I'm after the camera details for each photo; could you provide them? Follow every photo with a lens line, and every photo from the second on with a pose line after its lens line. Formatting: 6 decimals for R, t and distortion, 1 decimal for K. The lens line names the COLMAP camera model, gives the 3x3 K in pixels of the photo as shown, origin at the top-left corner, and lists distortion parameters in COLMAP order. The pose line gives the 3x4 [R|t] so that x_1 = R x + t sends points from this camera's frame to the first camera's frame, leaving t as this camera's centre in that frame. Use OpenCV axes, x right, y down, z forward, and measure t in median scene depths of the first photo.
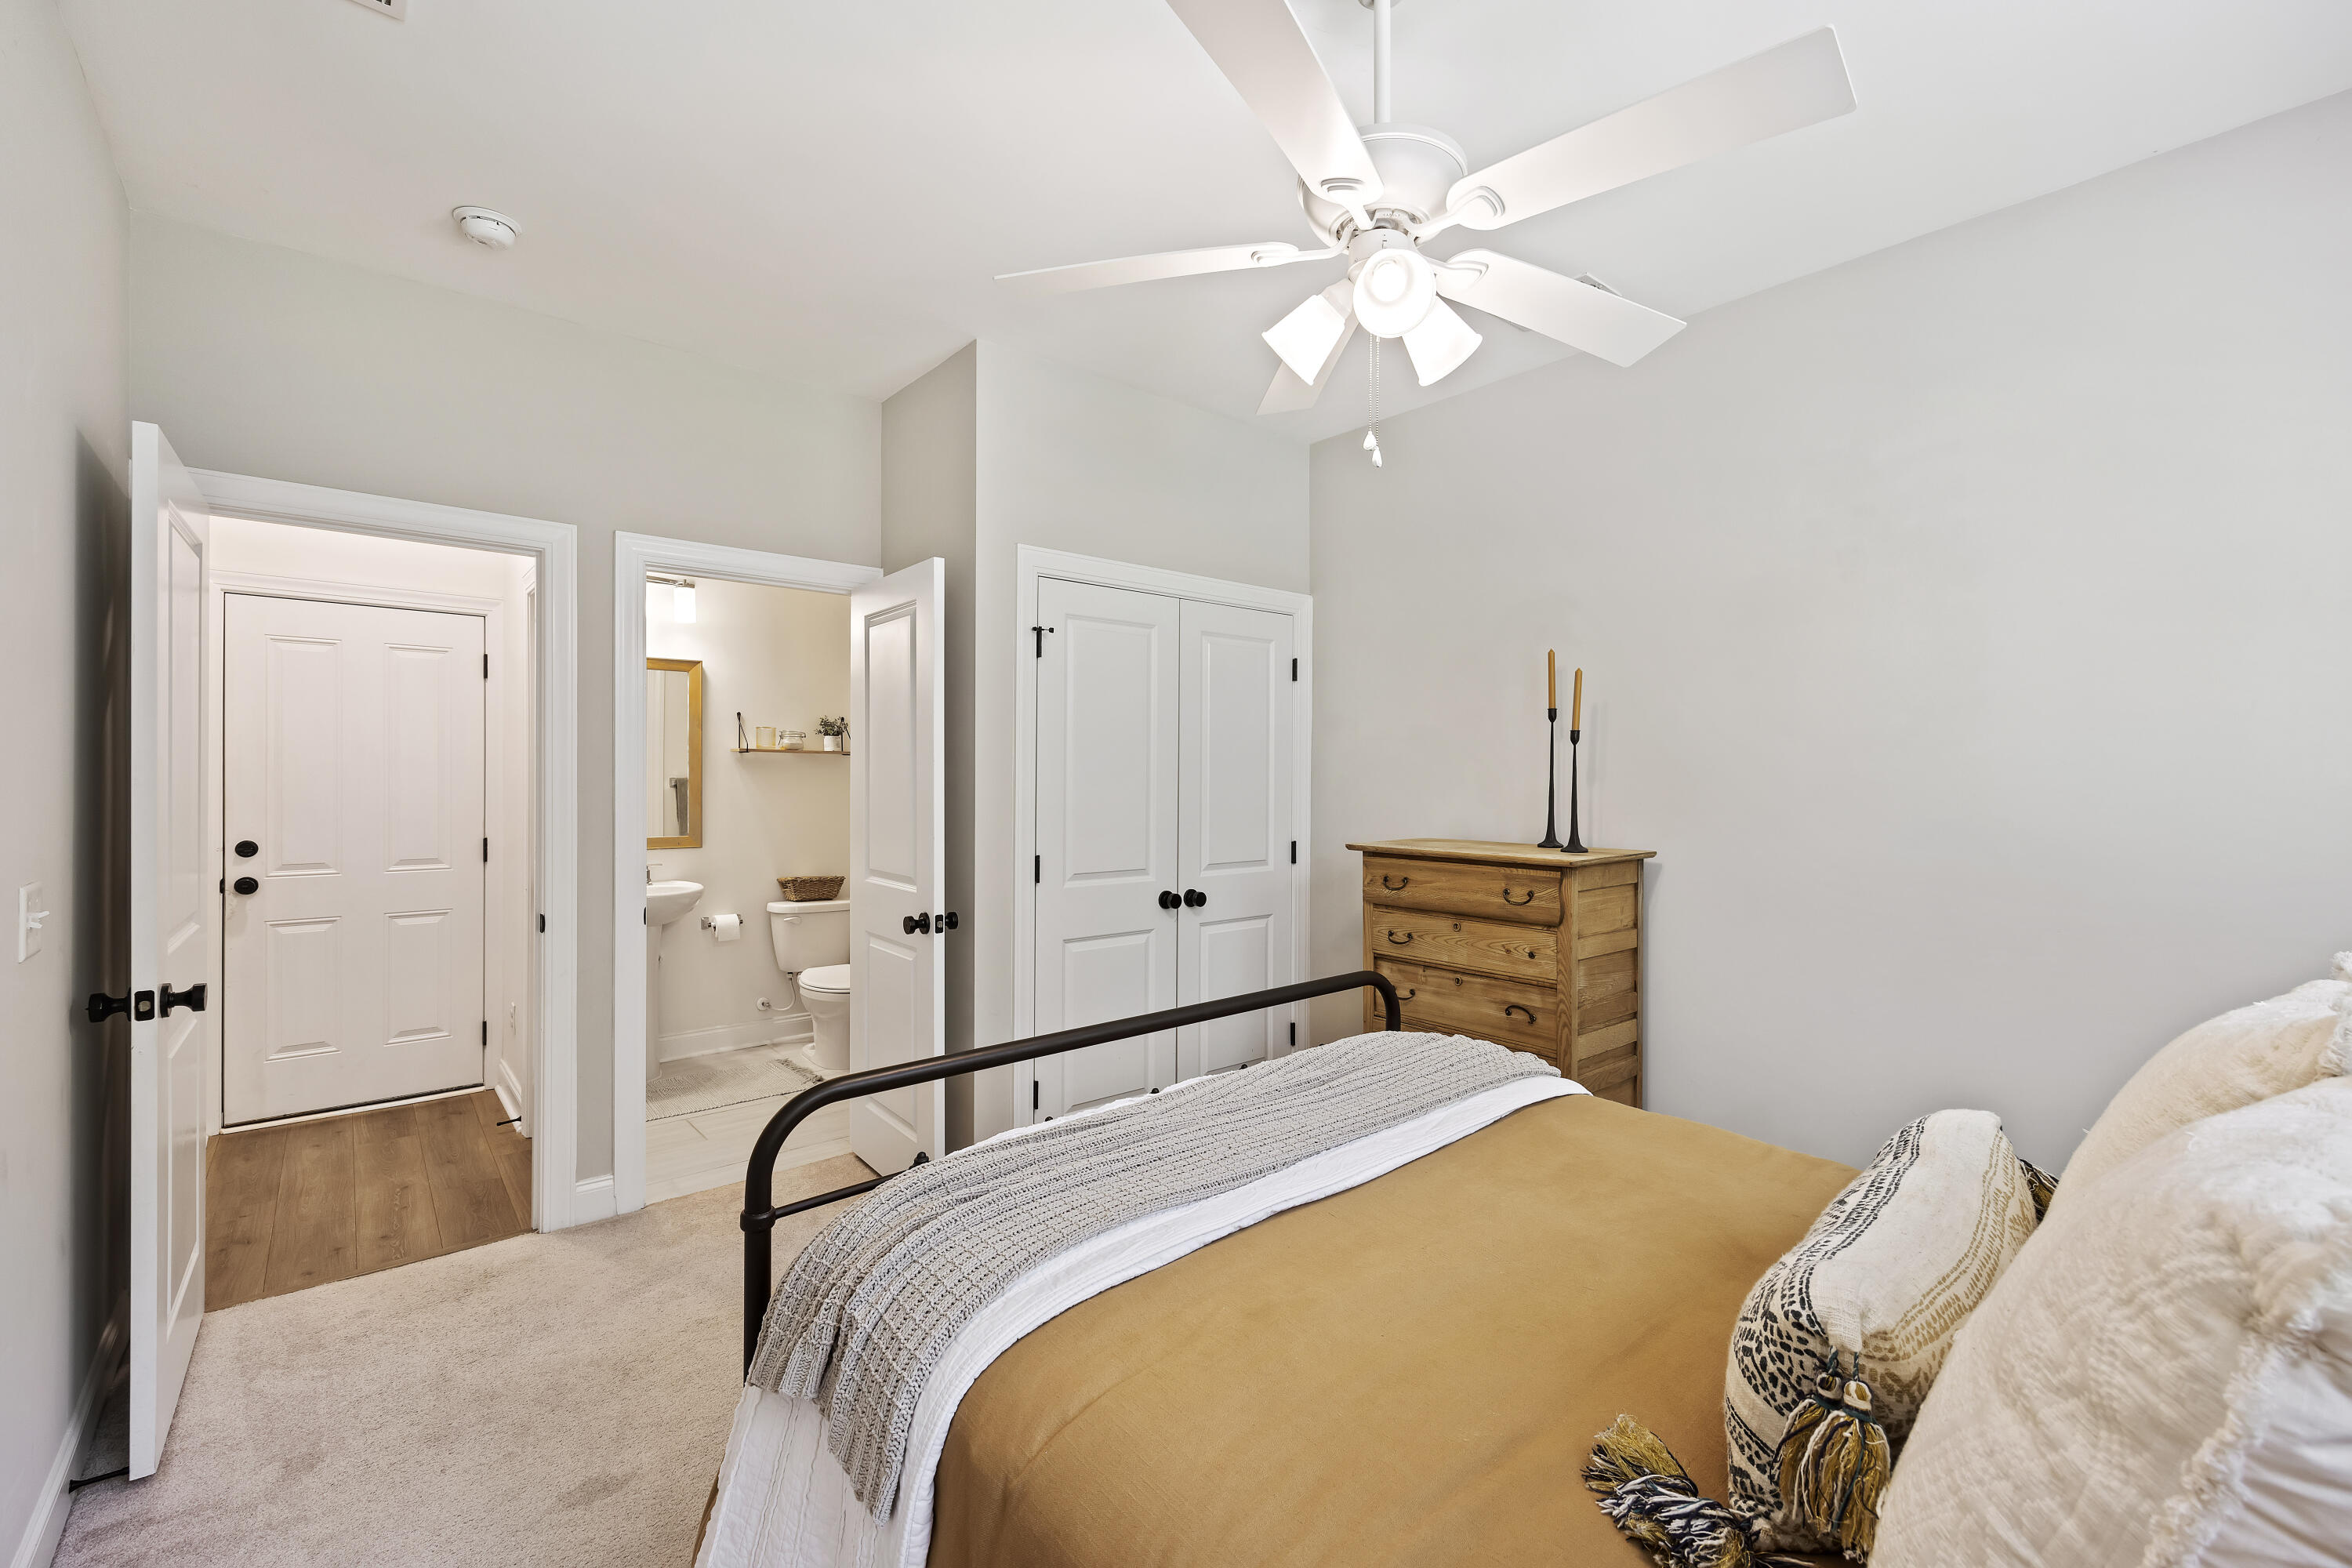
lens RADIAL K [[955.1, 0, 1181.6], [0, 955.1, 774.6], [0, 0, 1]] dist [-0.000416, -0.000059]
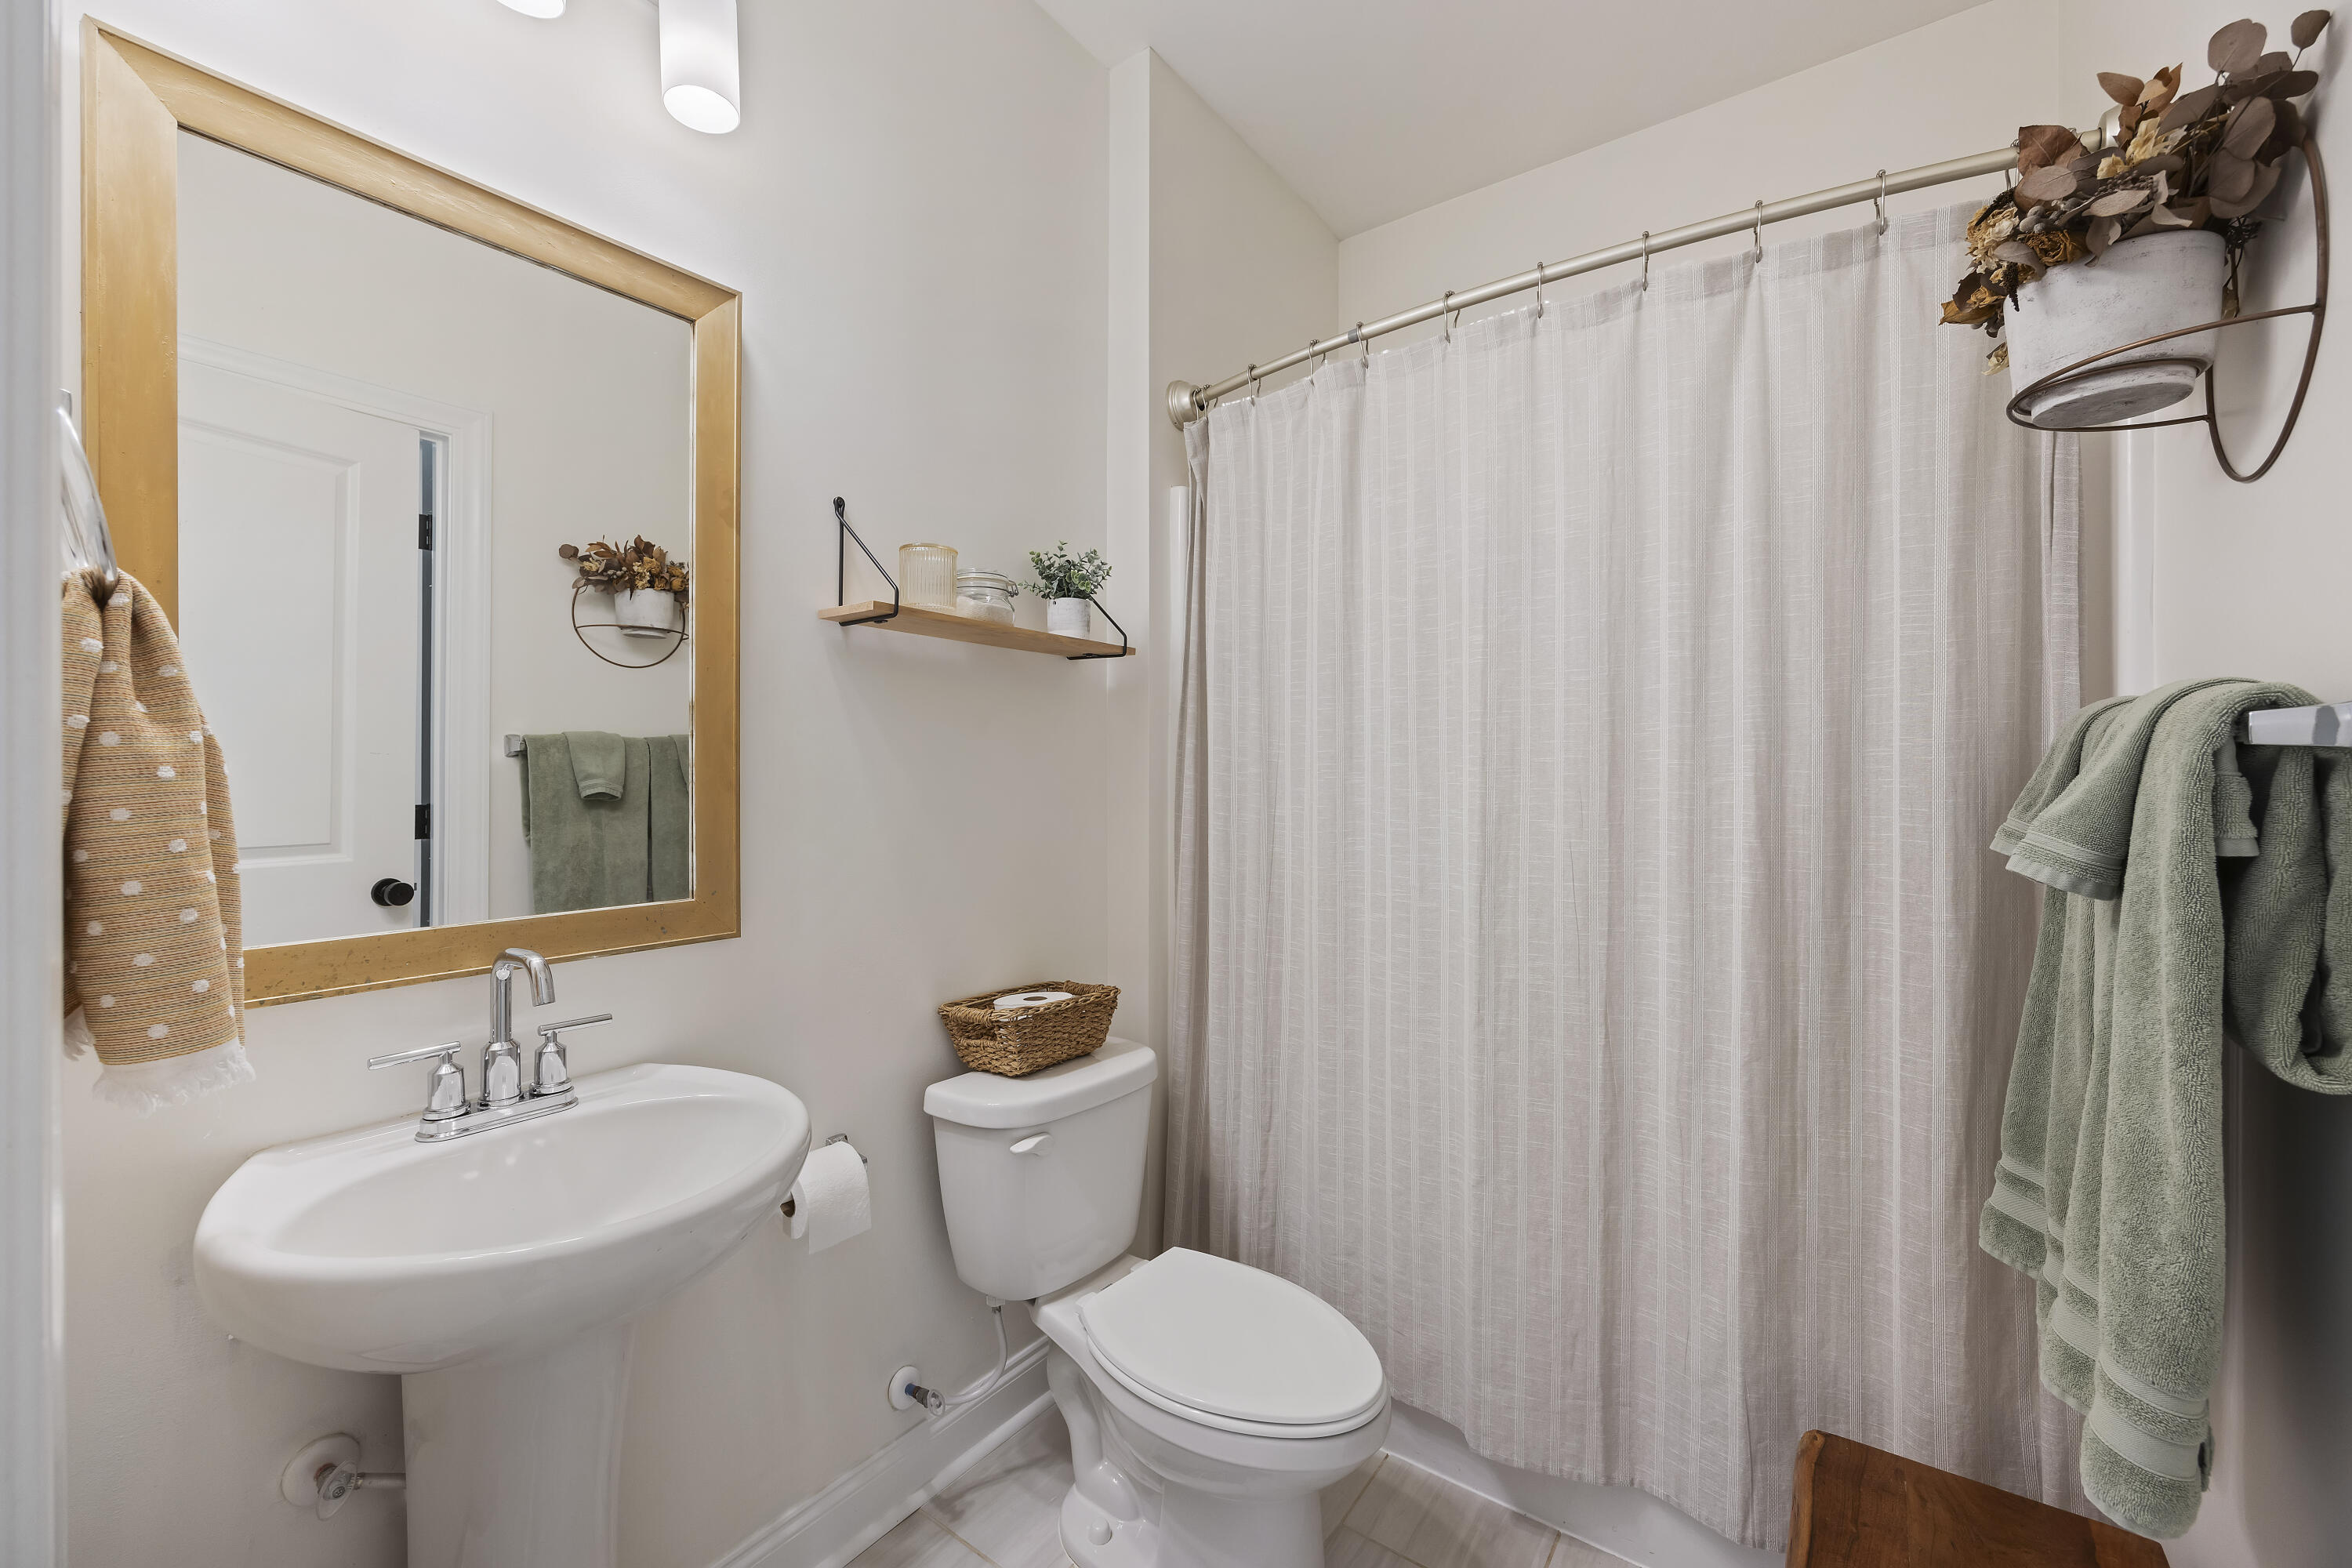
lens RADIAL K [[955.1, 0, 1168.3], [0, 955.1, 783.2], [0, 0, 1]] dist [-0.000416, -0.000059]
pose [[0.969887, -0.010103, 0.243346, -0.222339], [0.009503, 0.999948, 0.003640, 0.014760], [-0.243370, -0.001218, 0.969933, 0.340702]]
